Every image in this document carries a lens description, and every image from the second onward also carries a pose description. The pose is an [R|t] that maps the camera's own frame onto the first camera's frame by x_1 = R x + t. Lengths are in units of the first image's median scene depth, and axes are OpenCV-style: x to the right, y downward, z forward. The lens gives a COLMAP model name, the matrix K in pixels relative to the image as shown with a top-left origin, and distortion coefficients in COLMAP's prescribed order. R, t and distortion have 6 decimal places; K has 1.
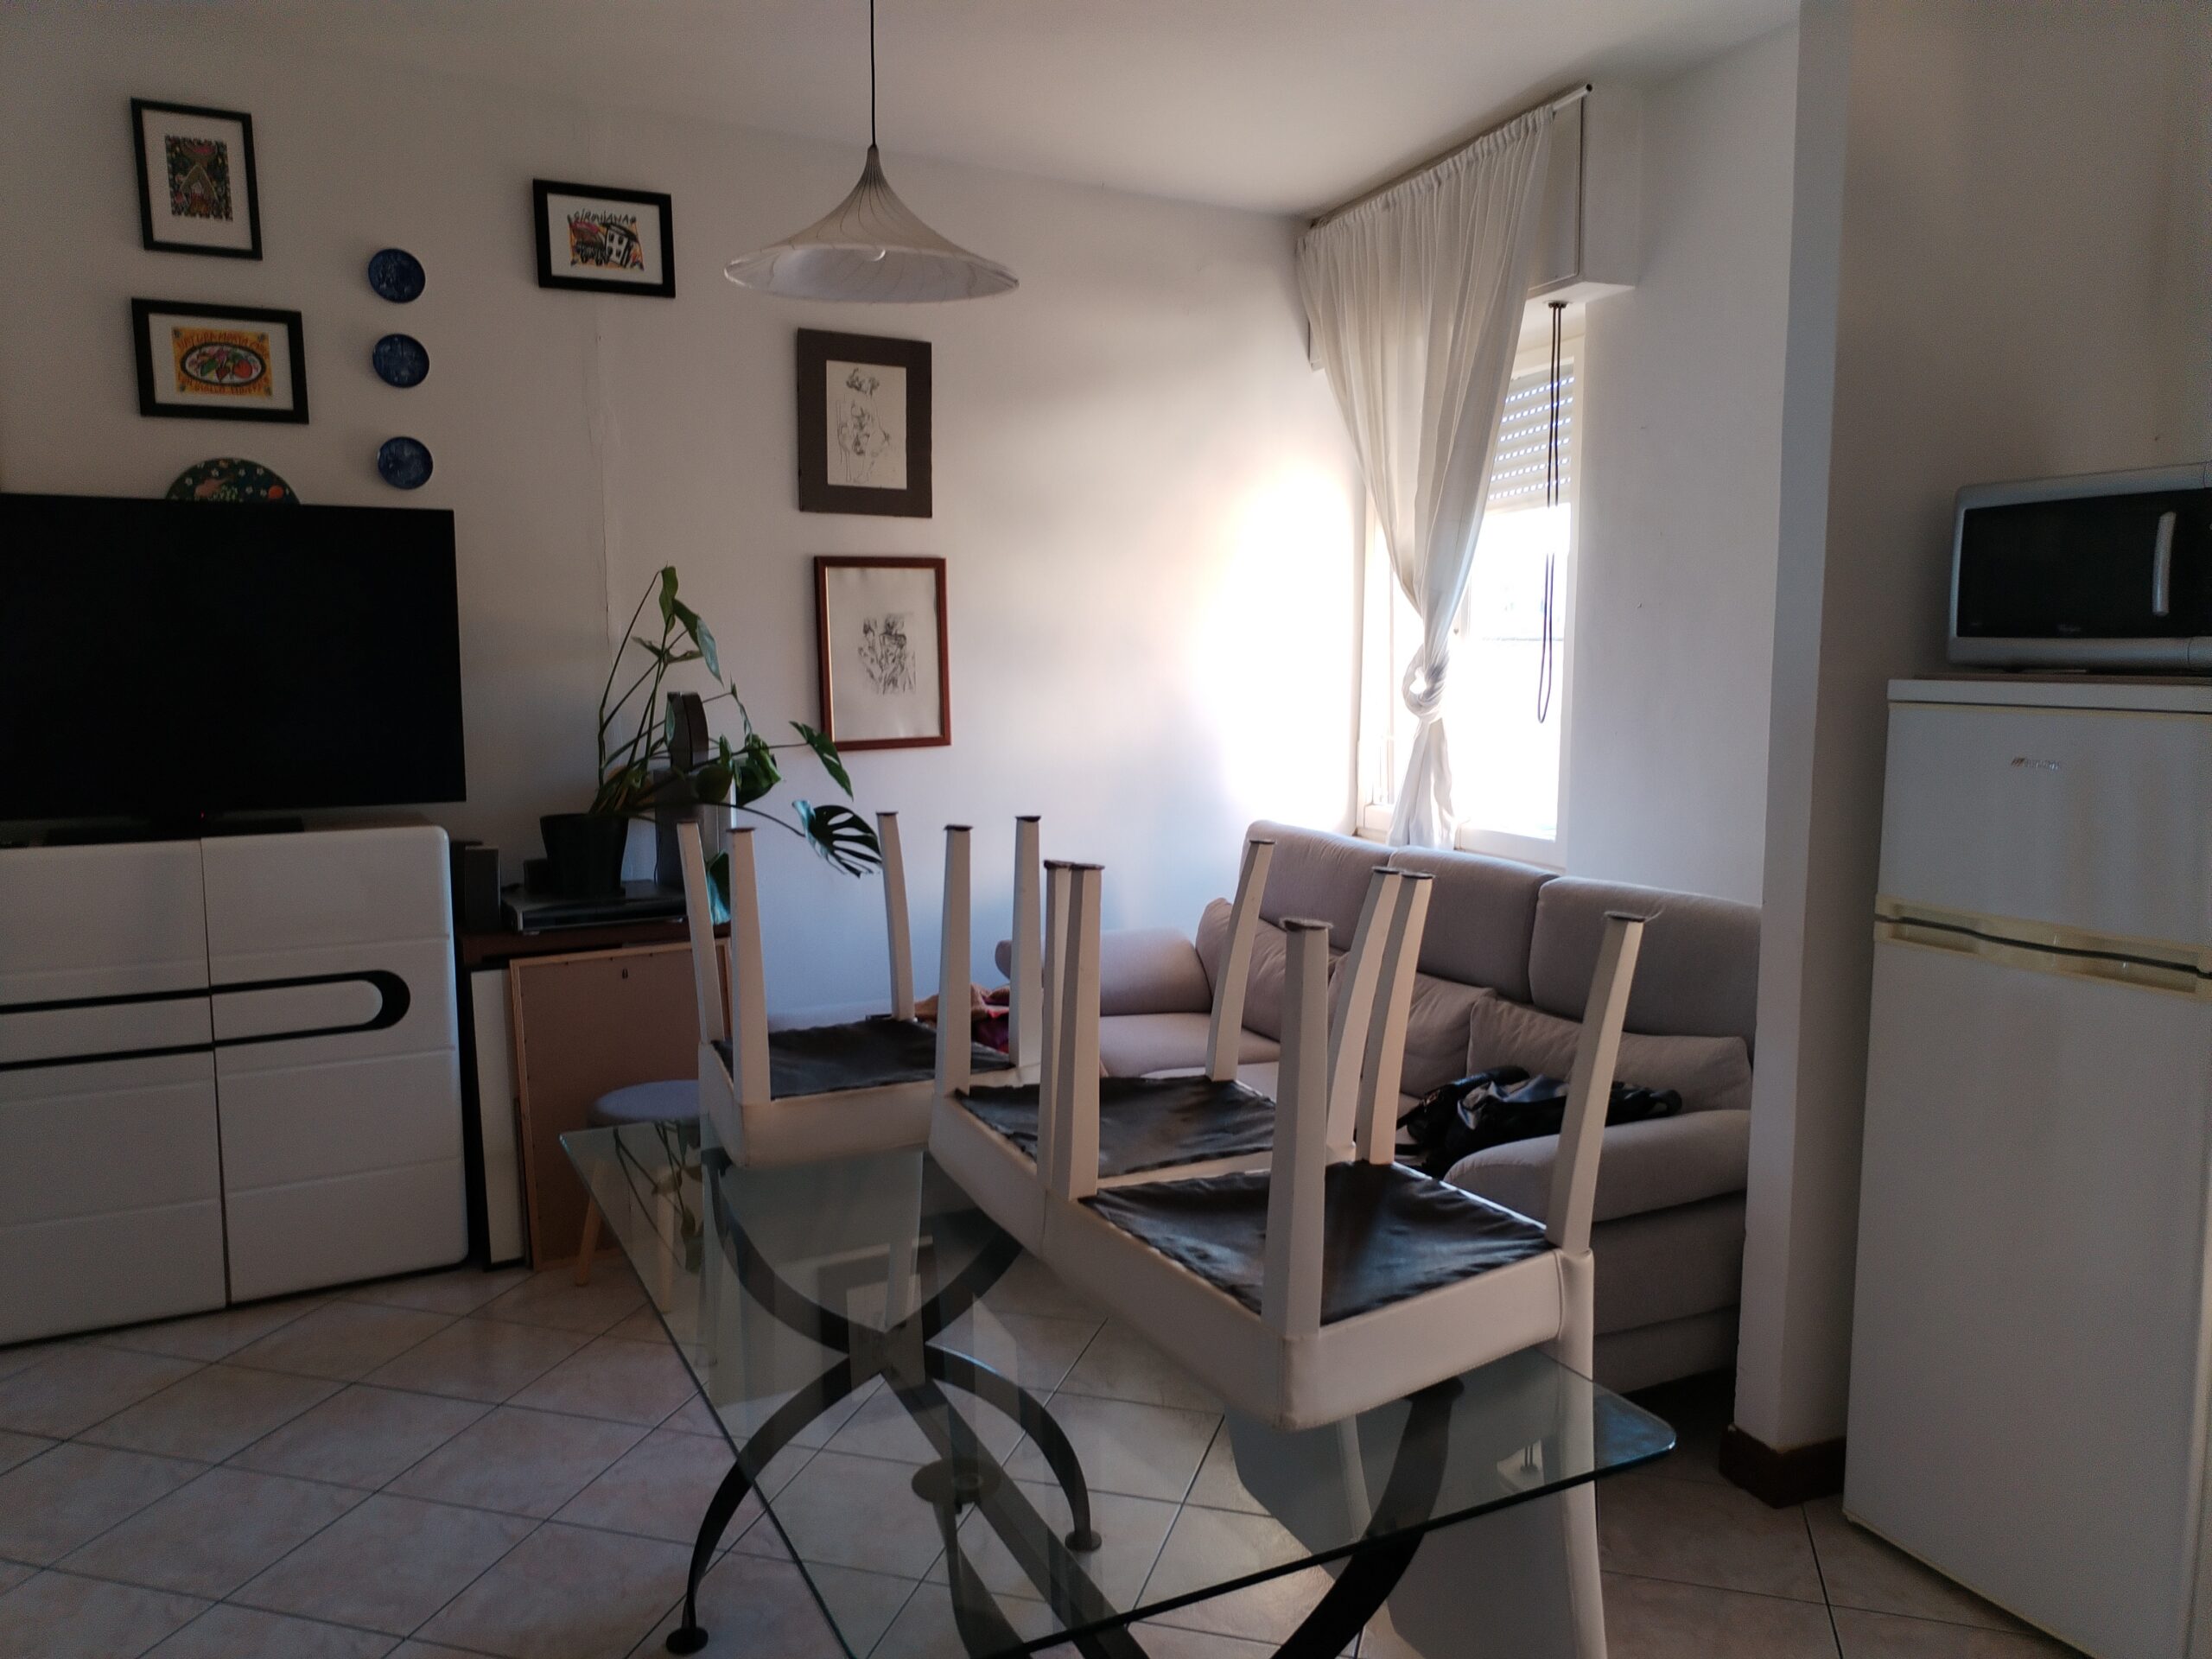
lens RADIAL K [[1615.9, 0, 1166.4], [0, 1615.9, 832.6], [0, 0, 1]] dist [0.007177, -0.008409]
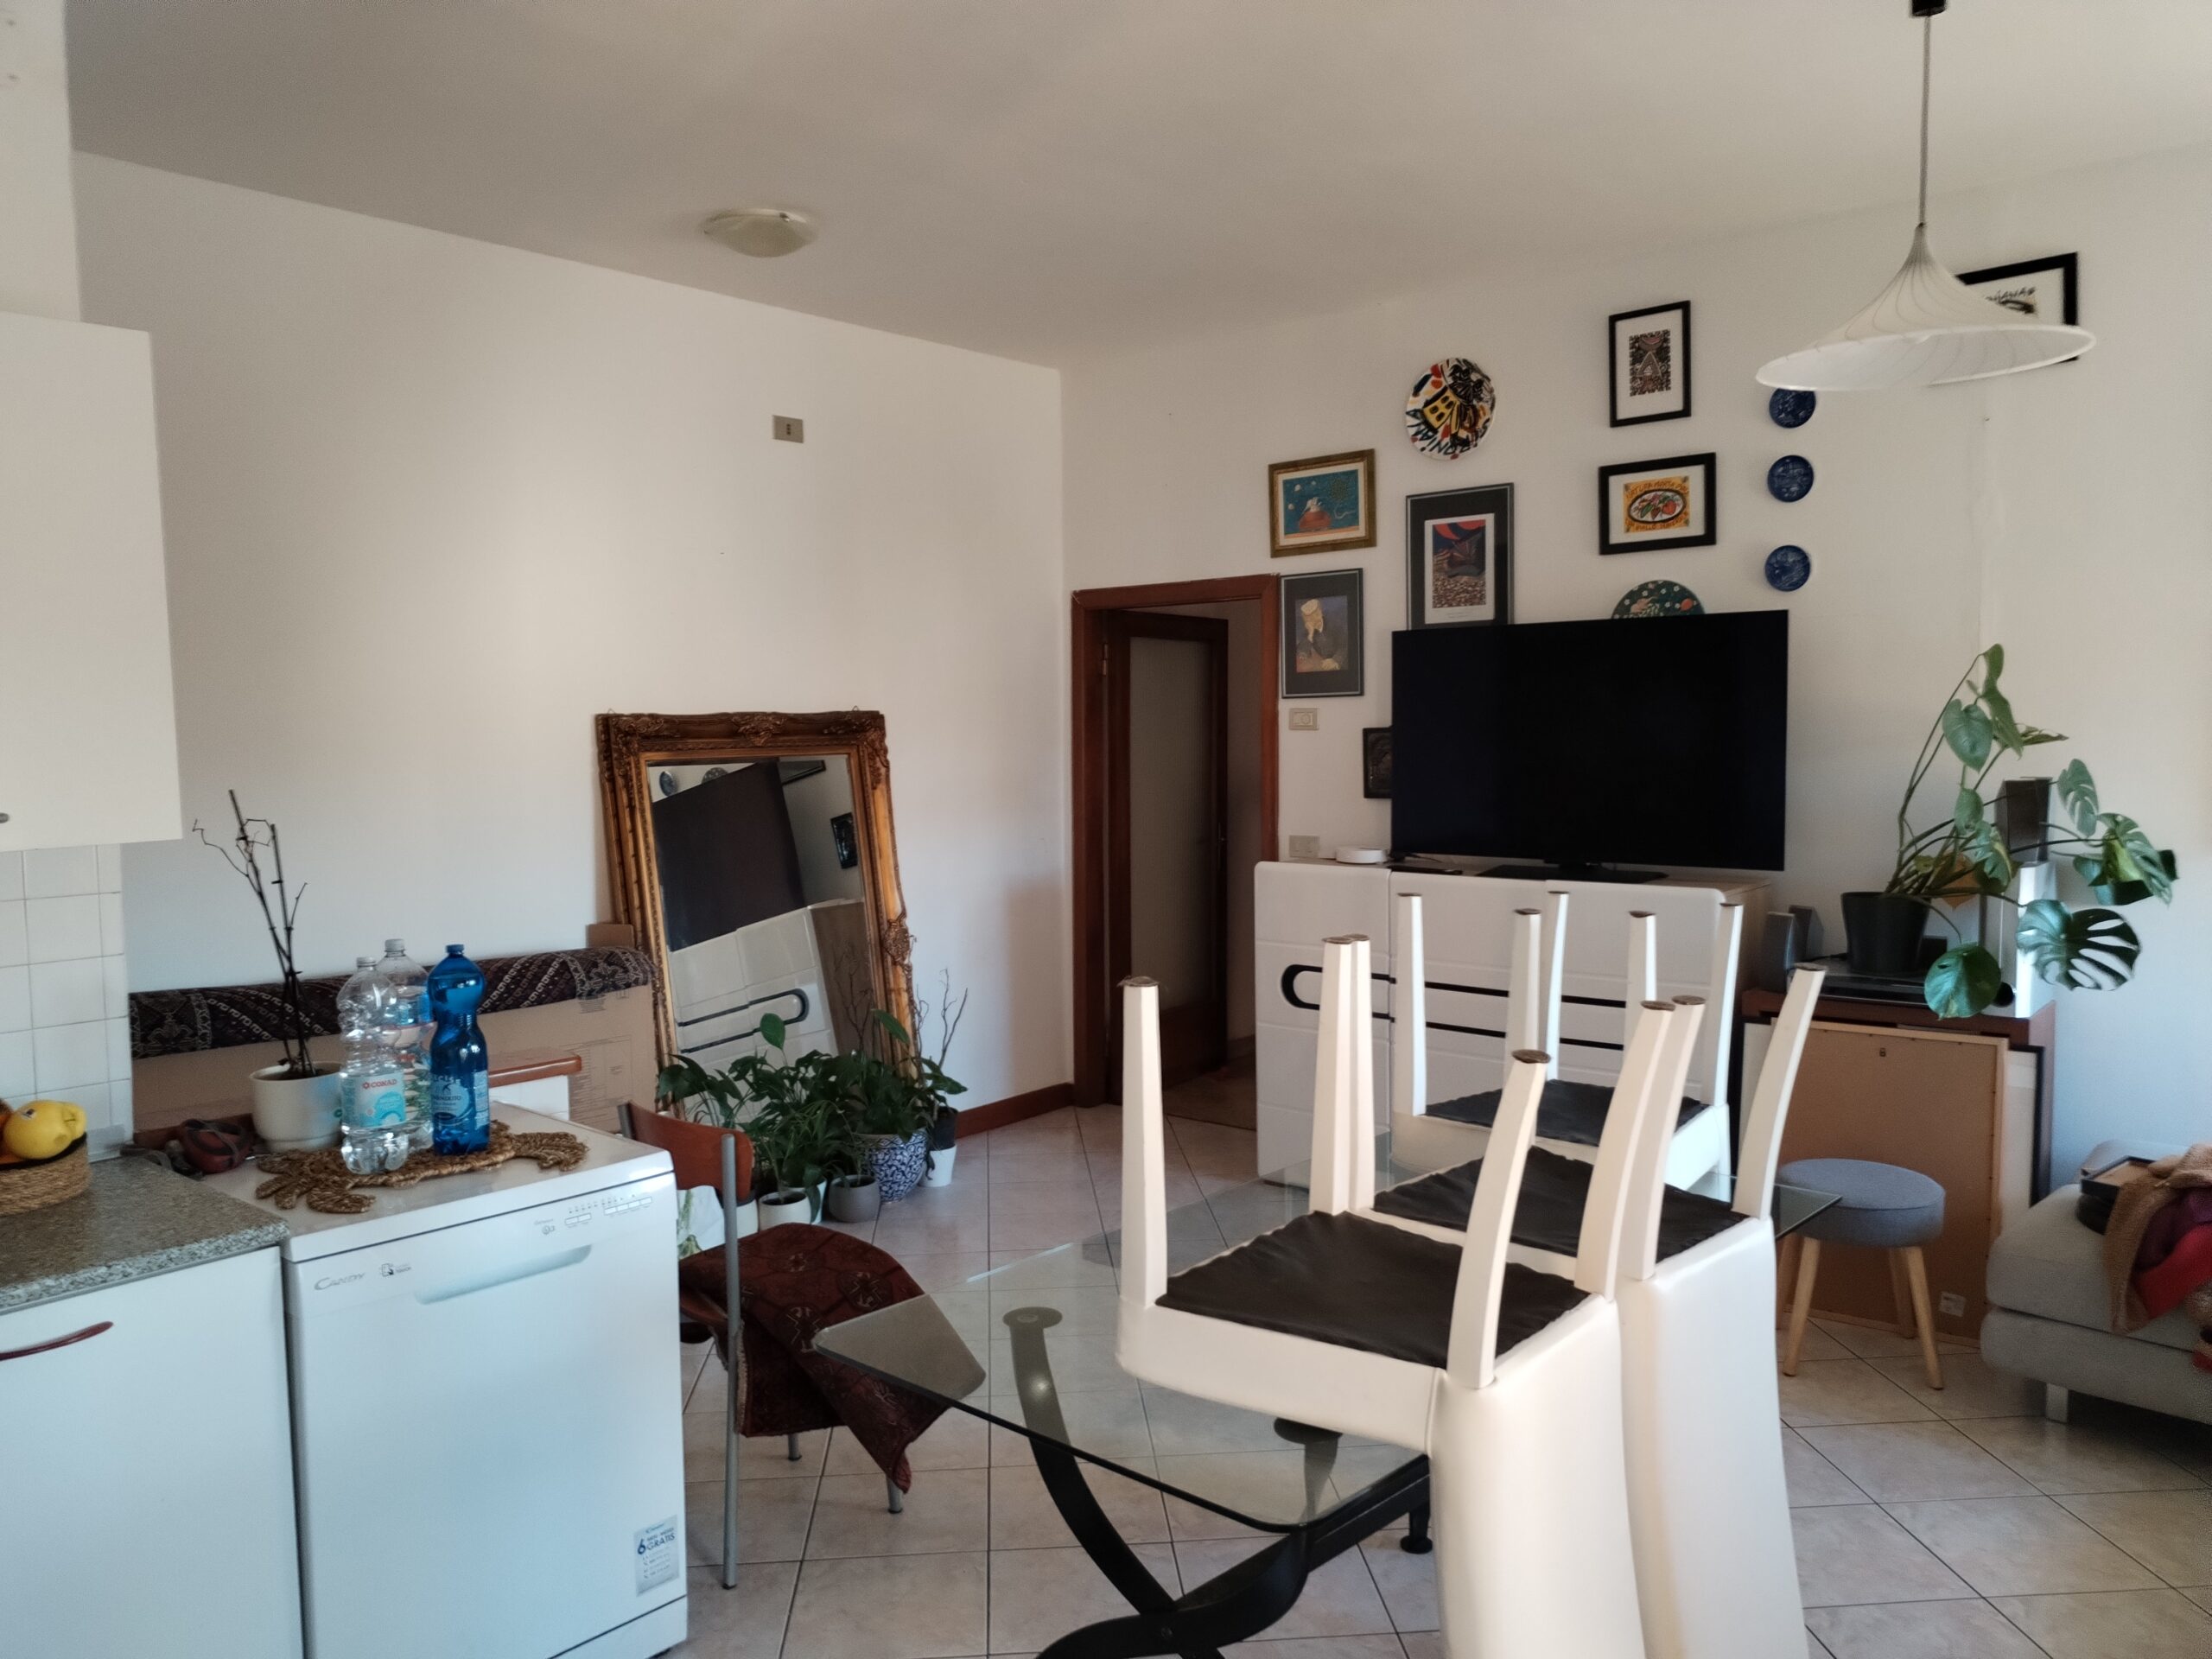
lens RADIAL K [[1615.9, 0, 1093.0], [0, 1615.9, 833.1], [0, 0, 1]] dist [0.007177, -0.008409]
pose [[0.342934, 0.059683, -0.937461, 0.450687], [-0.093034, 0.995231, 0.029328, -0.034460], [0.934741, 0.077158, 0.346851, 0.179333]]
